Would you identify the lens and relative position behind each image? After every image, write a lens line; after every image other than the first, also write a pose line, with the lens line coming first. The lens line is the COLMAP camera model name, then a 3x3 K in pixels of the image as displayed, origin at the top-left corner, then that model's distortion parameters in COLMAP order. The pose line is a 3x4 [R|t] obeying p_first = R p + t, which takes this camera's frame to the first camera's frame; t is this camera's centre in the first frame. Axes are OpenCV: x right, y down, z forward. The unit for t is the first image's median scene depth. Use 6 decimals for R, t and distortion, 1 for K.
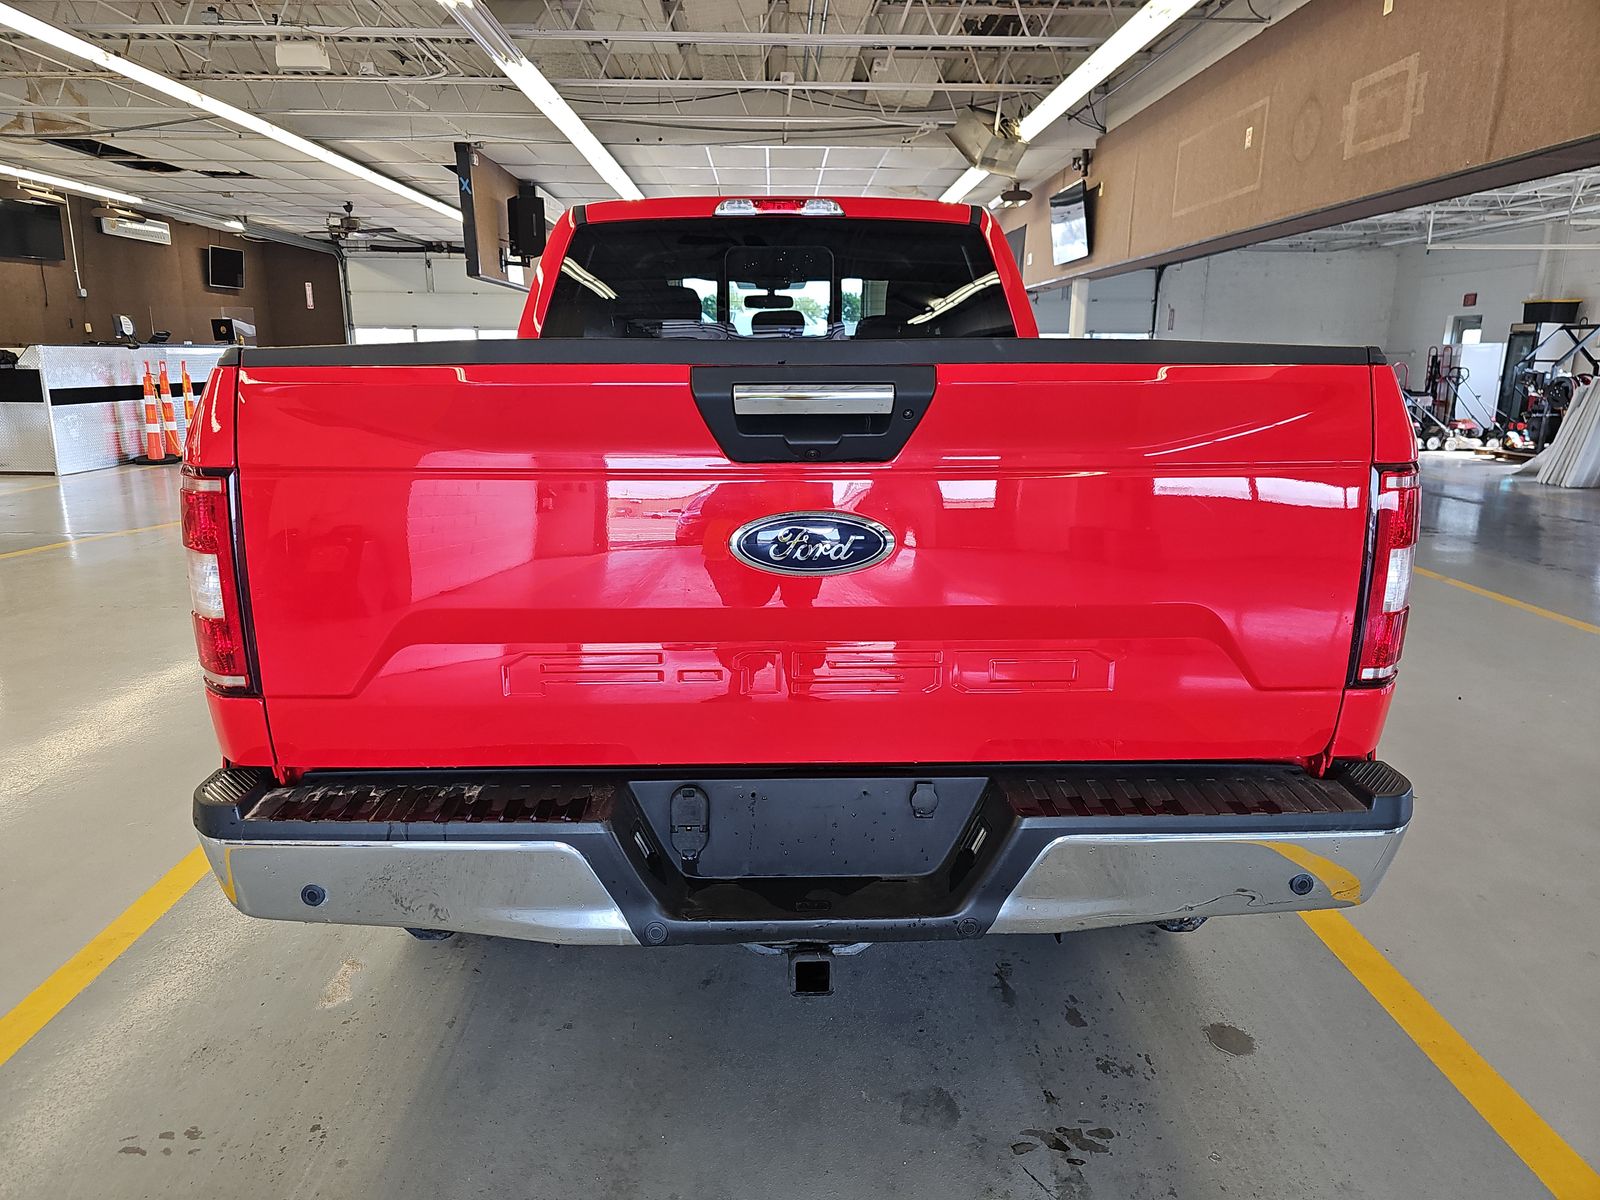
lens RADIAL K [[1059.2, 0, 800.0], [0, 1059.2, 600.0], [0, 0, 1]] dist [0.070060, -0.063374]
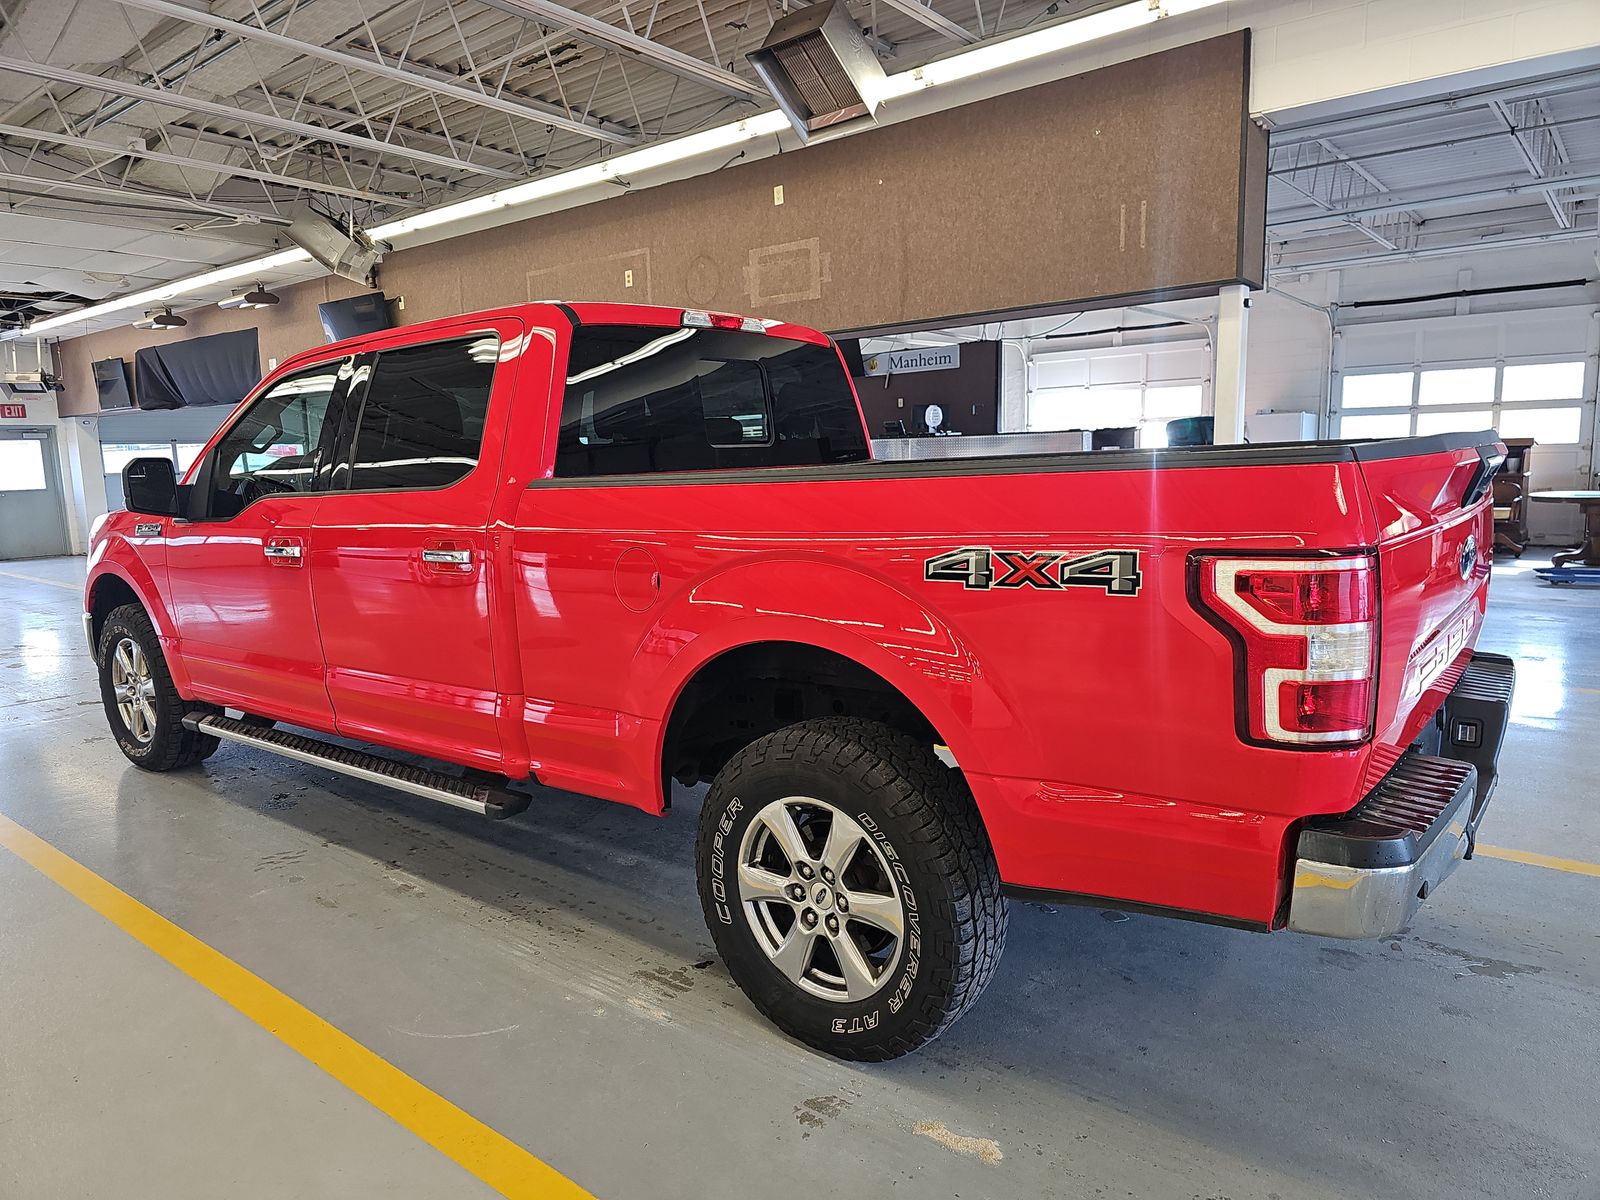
lens RADIAL K [[1062.7, 0, 800.0], [0, 1062.7, 600.0], [0, 0, 1]] dist [-0.000176, -0.002976]
pose [[0.658968, -0.119050, 0.742690, -0.247864], [0.191323, 0.981448, -0.012434, -0.022250], [-0.727431, 0.150287, 0.669520, 0.092371]]
